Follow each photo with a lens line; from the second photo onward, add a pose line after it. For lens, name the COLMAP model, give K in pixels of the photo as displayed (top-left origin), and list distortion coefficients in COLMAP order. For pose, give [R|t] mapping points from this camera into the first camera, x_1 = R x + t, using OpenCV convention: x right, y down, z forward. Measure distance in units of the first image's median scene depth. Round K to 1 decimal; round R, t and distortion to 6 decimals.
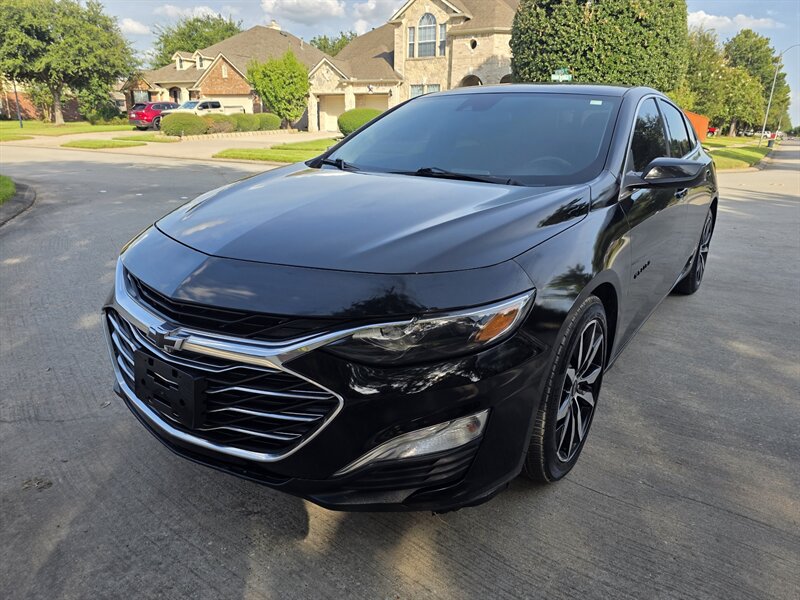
lens RADIAL K [[538.9, 0, 412.0], [0, 538.9, 288.1], [0, 0, 1]] dist [0.065530, -0.062563]
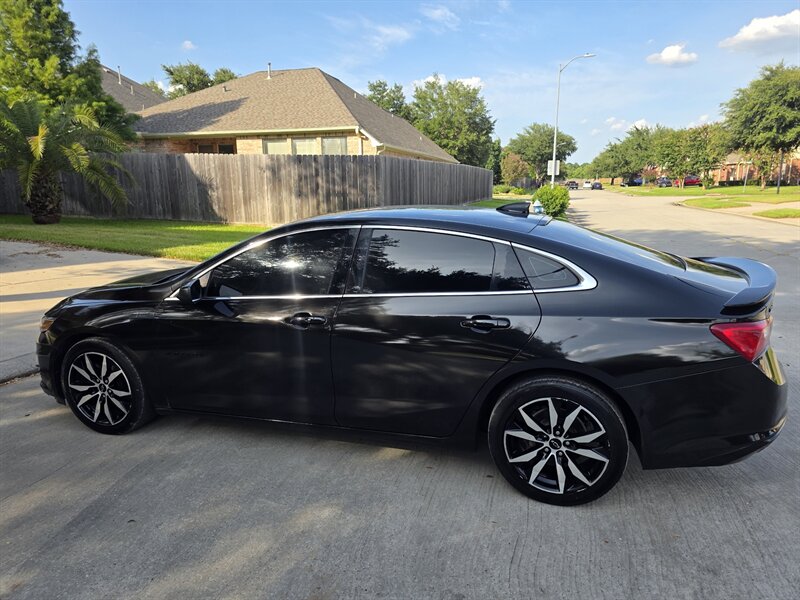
lens RADIAL K [[544.4, 0, 408.8], [0, 544.4, 296.5], [0, 0, 1]] dist [0.065263, -0.072798]
pose [[0.294482, 0.166935, -0.940964, 0.150595], [-0.253710, 0.962949, 0.091435, -0.035913], [0.921364, 0.211806, 0.325924, 0.082880]]
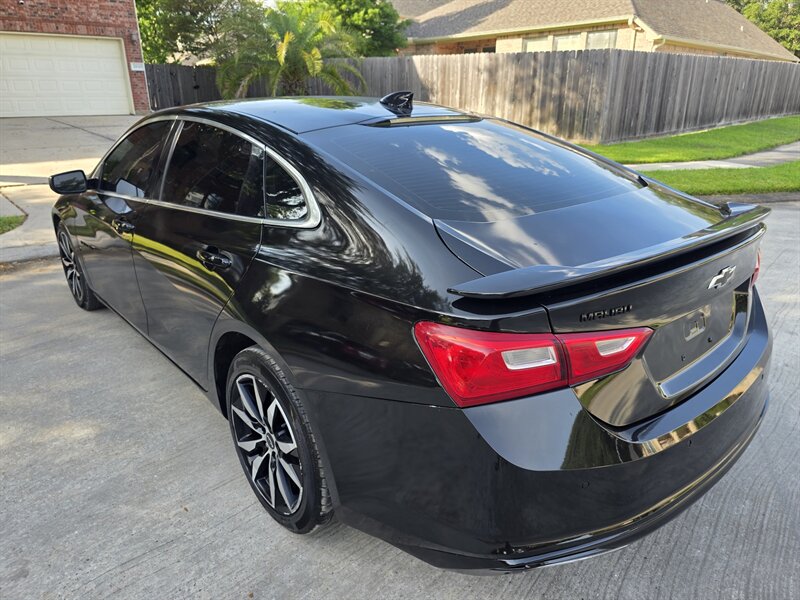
lens RADIAL K [[549.8, 0, 390.1], [0, 549.8, 287.7], [0, 0, 1]] dist [0.063914, -0.072024]
pose [[-0.253054, 0.298045, -0.920398, 0.126998], [-0.273211, 0.890623, 0.363520, -0.054420], [0.928073, 0.343453, -0.143947, 0.158112]]
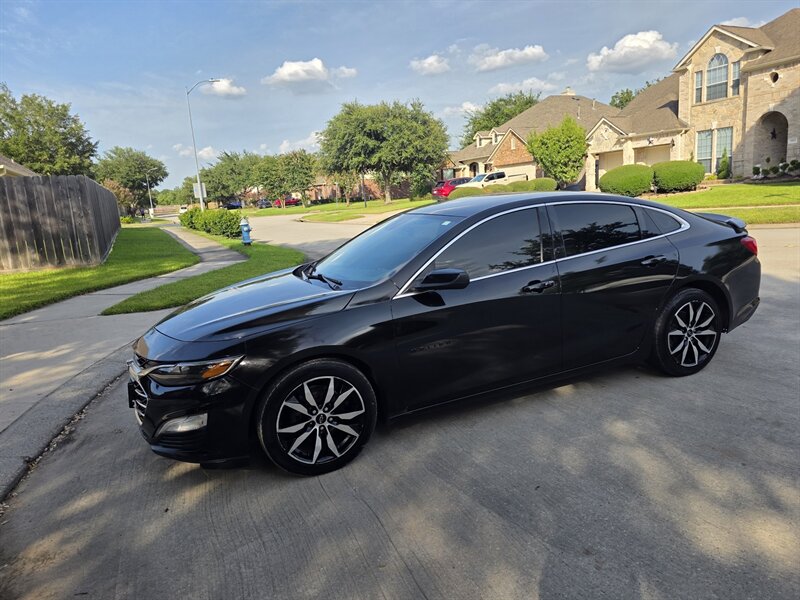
lens RADIAL K [[544.0, 0, 413.9], [0, 544.0, 291.2], [0, 0, 1]] dist [0.069373, -0.066781]
pose [[0.852194, 0.010990, -0.523111, 0.088096], [-0.060084, 0.995221, -0.076974, -0.005234], [0.519765, 0.097028, 0.848782, -0.016600]]
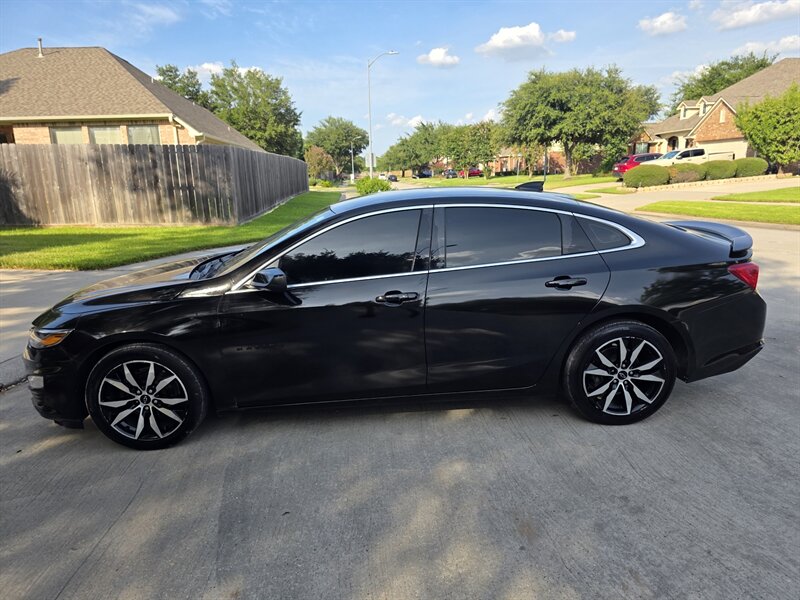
lens RADIAL K [[544.4, 0, 408.8], [0, 544.4, 296.5], [0, 0, 1]] dist [0.065263, -0.072798]
pose [[0.617059, 0.134050, -0.775416, 0.133709], [-0.182507, 0.982895, 0.024682, -0.020468], [0.765461, 0.126288, 0.630969, 0.032955]]
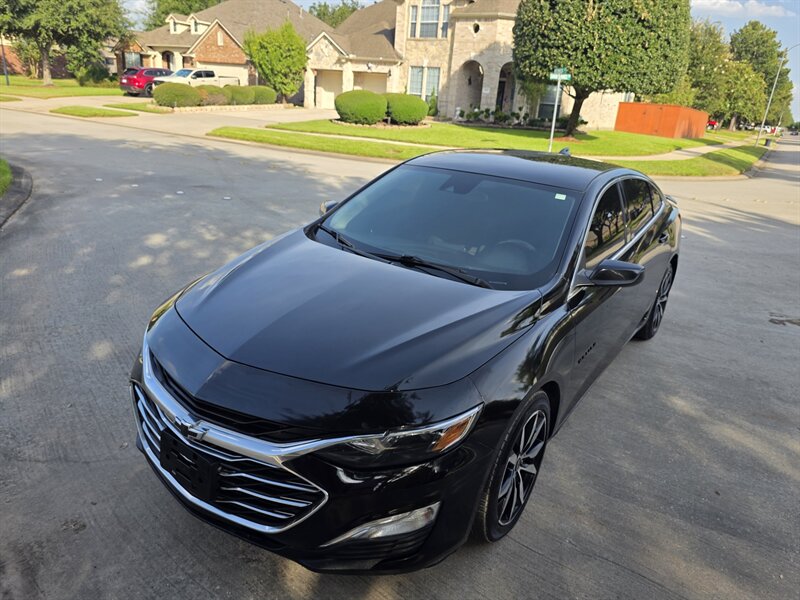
lens RADIAL K [[544.0, 0, 413.9], [0, 544.0, 291.2], [0, 0, 1]] dist [0.069373, -0.066781]
pose [[0.998541, 0.048975, 0.022746, 0.001075], [-0.050019, 0.997601, 0.047850, -0.016447], [-0.020348, -0.048918, 0.998596, -0.013791]]
